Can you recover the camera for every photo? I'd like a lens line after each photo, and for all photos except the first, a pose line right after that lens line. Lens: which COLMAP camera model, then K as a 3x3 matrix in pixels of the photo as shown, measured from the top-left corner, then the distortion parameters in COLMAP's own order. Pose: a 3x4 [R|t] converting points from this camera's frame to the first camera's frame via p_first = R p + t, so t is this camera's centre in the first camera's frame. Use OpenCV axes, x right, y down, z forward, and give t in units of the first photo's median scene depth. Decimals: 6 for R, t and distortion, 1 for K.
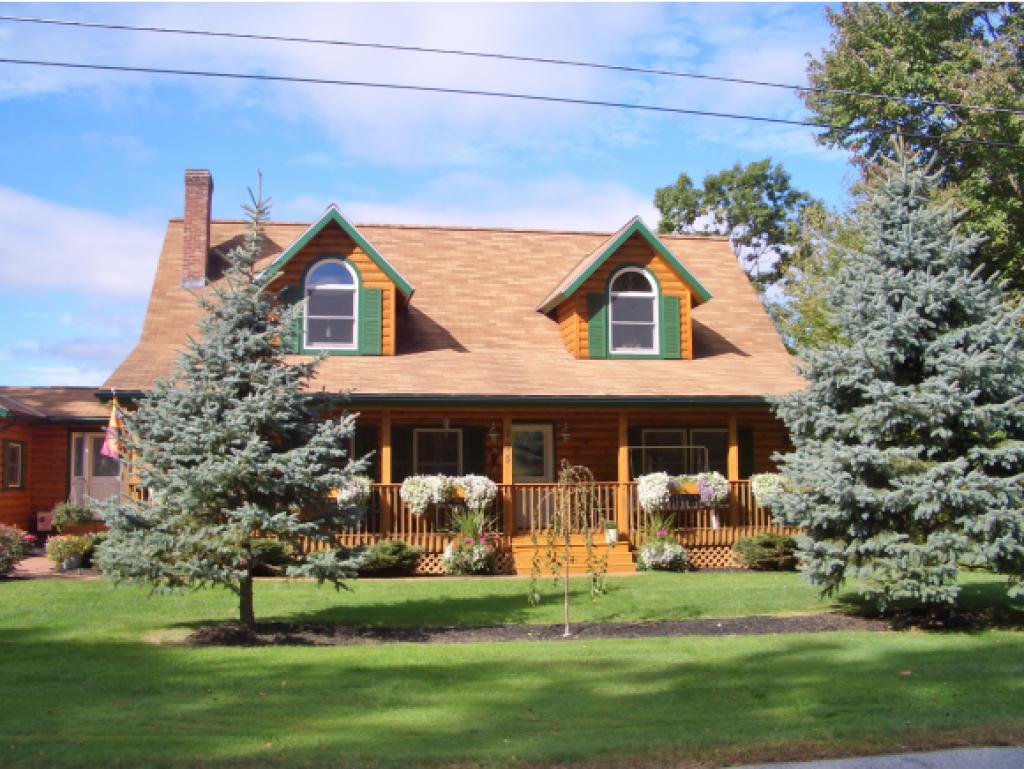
lens RADIAL K [[1048.7, 0, 517.5], [0, 1048.7, 384.3], [0, 0, 1]] dist [-0.069445, 0.000000]
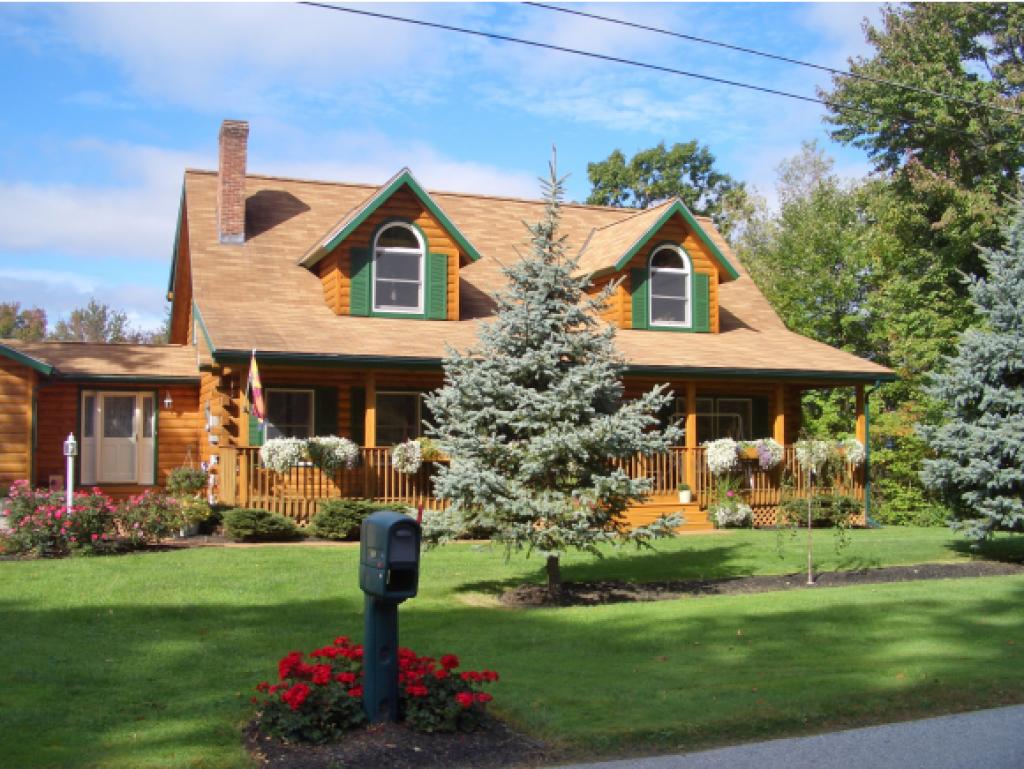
lens RADIAL K [[1048.7, 0, 553.4], [0, 1048.7, 375.4], [0, 0, 1]] dist [-0.069445, 0.000000]
pose [[0.972262, 0.020390, 0.233005, -0.253263], [-0.027192, 0.999292, 0.026018, -0.003818], [-0.232309, -0.031632, 0.972127, -0.009484]]
